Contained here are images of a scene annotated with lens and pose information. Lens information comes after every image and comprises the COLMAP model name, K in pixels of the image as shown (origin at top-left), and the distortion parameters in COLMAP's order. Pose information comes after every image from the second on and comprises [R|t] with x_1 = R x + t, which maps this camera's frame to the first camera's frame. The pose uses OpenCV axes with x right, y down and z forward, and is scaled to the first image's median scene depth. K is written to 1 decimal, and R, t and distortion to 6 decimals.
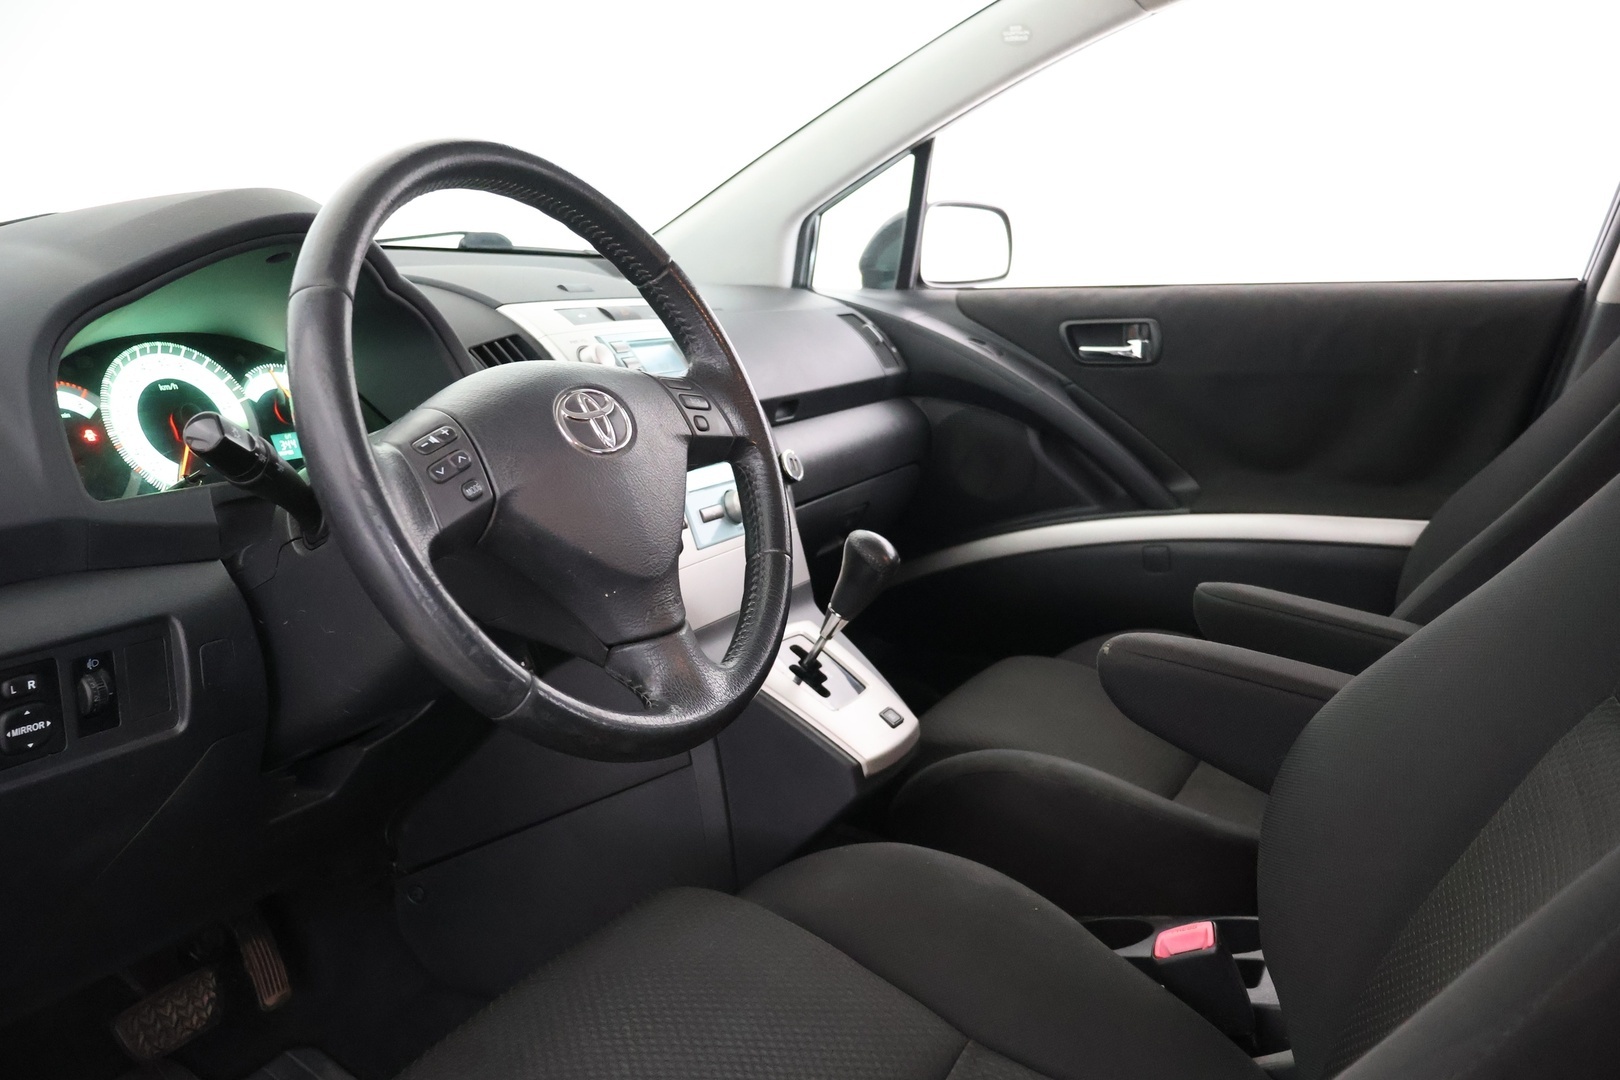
lens RADIAL K [[1386.3, 0, 810.6], [0, 1386.3, 535.4], [0, 0, 1]] dist [0.003052, 0.009228]
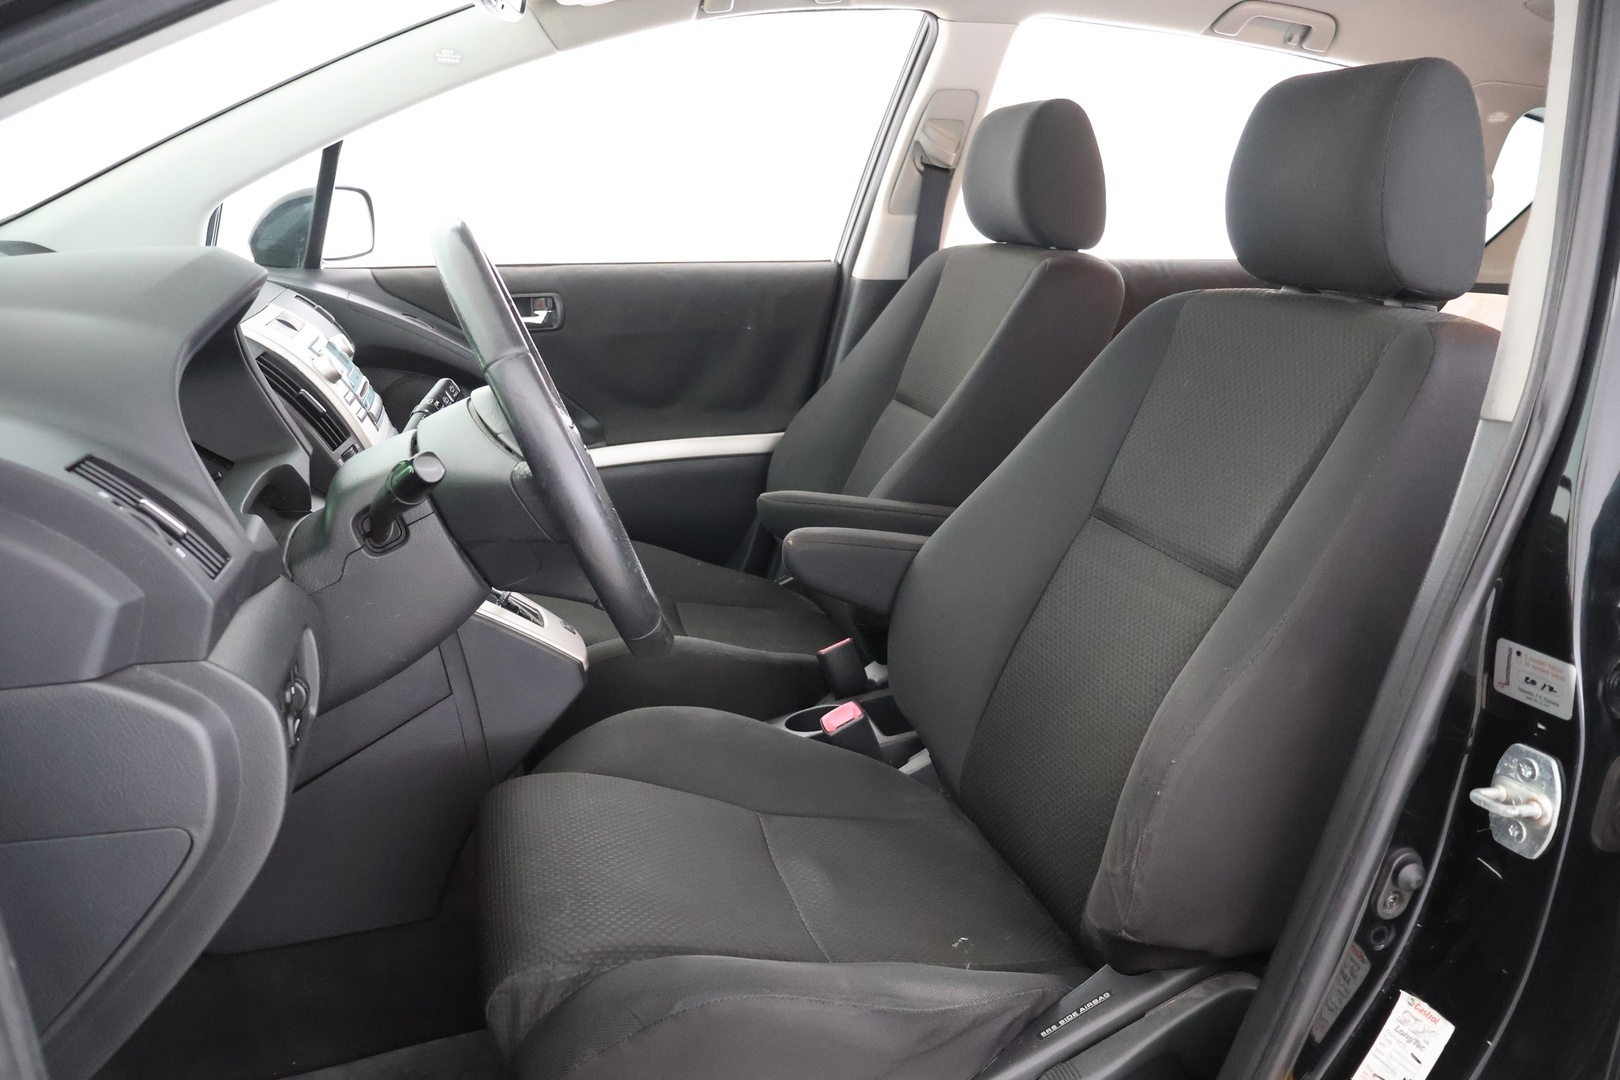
lens RADIAL K [[1386.3, 0, 809.3], [0, 1386.3, 542.8], [0, 0, 1]] dist [0.003052, 0.009228]
pose [[0.730622, -0.153525, 0.665298, -0.479326], [0.105756, 0.988079, 0.111871, -0.052012], [-0.674542, -0.011376, 0.738149, -0.085603]]
